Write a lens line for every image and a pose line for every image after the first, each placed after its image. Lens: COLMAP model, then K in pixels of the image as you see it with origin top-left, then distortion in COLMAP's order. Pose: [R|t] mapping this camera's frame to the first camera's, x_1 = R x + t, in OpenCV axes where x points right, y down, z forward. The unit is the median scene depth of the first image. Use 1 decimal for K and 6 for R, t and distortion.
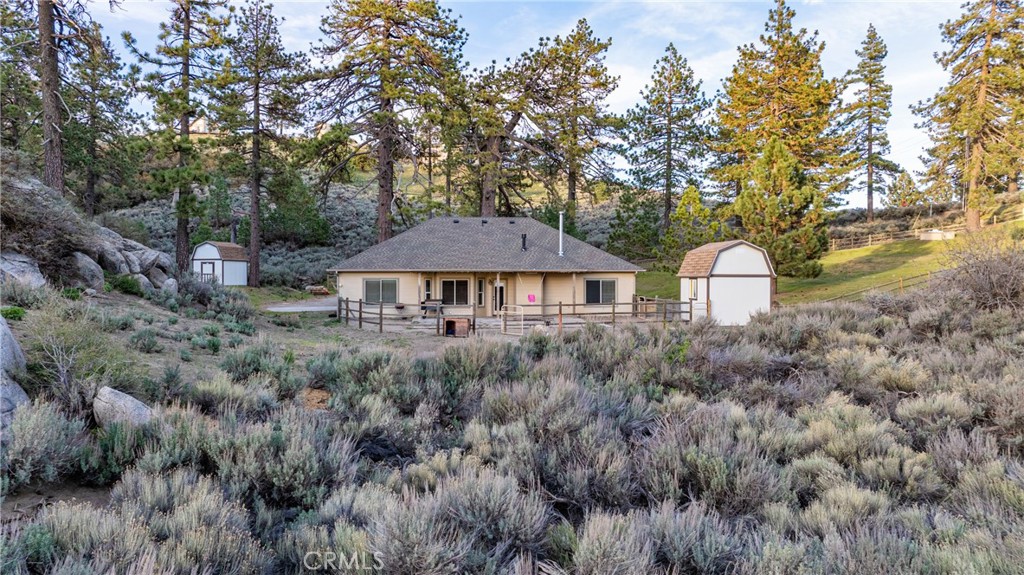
lens RADIAL K [[709.7, 0, 515.5], [0, 709.7, 286.8], [0, 0, 1]] dist [-0.001801, -0.000892]
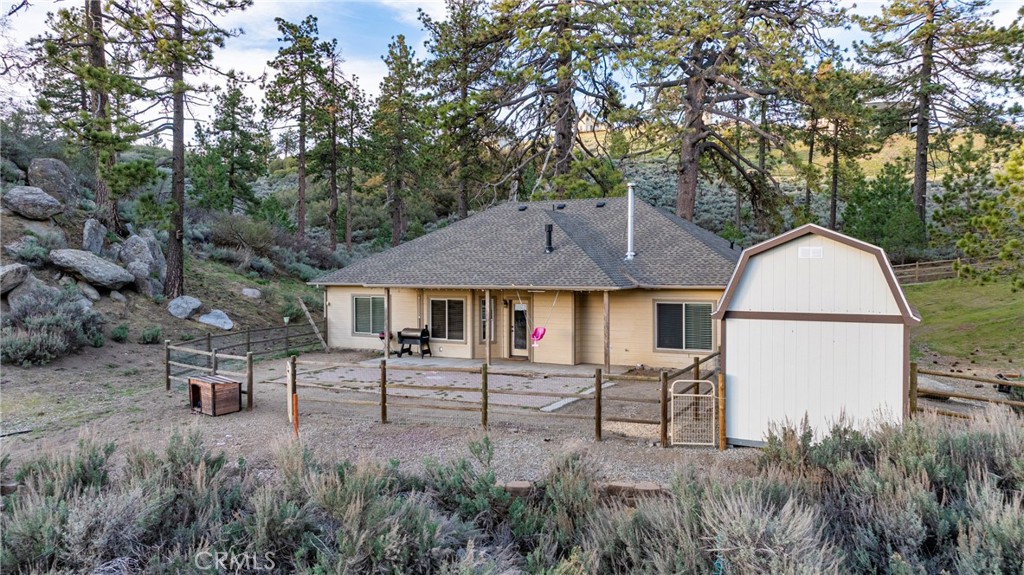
lens RADIAL K [[709.7, 0, 510.8], [0, 709.7, 285.4], [0, 0, 1]] dist [-0.001801, -0.000892]
pose [[0.820947, 0.007640, -0.570954, 0.334135], [-0.001916, 0.999942, 0.010625, -0.030390], [0.571002, -0.007628, 0.820913, 0.492142]]
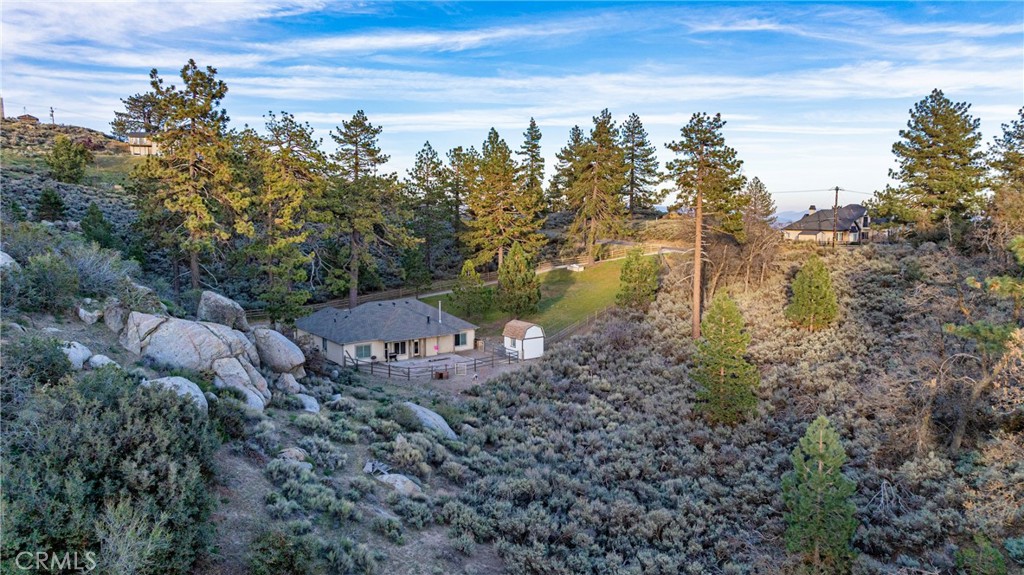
lens RADIAL K [[709.7, 0, 511.2], [0, 709.7, 288.2], [0, 0, 1]] dist [-0.001801, -0.000892]
pose [[0.872598, -0.051072, 0.485762, -0.780312], [0.005380, 0.995463, 0.094995, -0.352169], [-0.488410, -0.080279, 0.868914, -0.901506]]
